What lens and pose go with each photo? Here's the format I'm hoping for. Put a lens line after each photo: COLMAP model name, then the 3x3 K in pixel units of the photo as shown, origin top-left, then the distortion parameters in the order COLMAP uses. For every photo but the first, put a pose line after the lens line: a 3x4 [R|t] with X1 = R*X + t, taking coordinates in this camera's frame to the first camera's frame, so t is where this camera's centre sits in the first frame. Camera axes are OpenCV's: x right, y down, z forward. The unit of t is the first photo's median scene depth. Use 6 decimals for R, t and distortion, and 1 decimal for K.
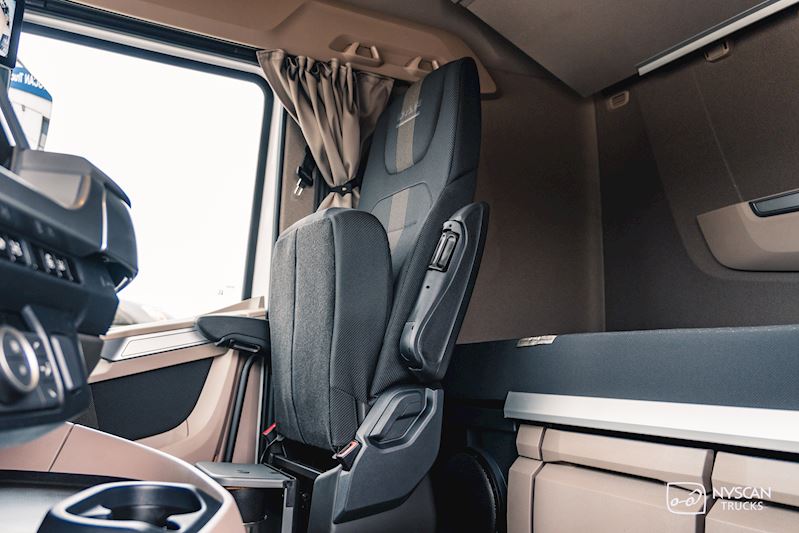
lens RADIAL K [[686.2, 0, 382.7], [0, 686.2, 299.9], [0, 0, 1]] dist [0.011725, 0.011695]
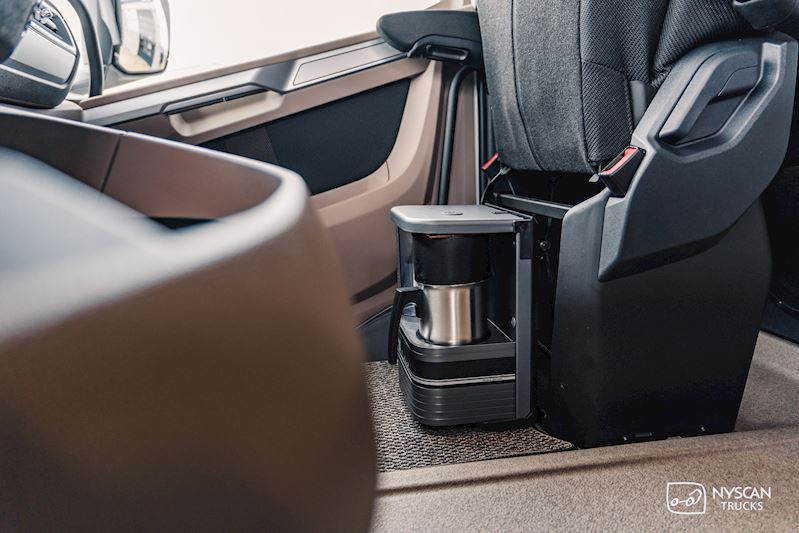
lens RADIAL K [[686.2, 0, 382.7], [0, 686.2, 299.9], [0, 0, 1]] dist [0.011725, 0.011695]
pose [[0.945570, -0.024125, -0.324524, -0.036191], [0.132870, 0.938957, 0.317342, 0.076341], [0.297058, -0.343189, 0.891054, 0.247644]]
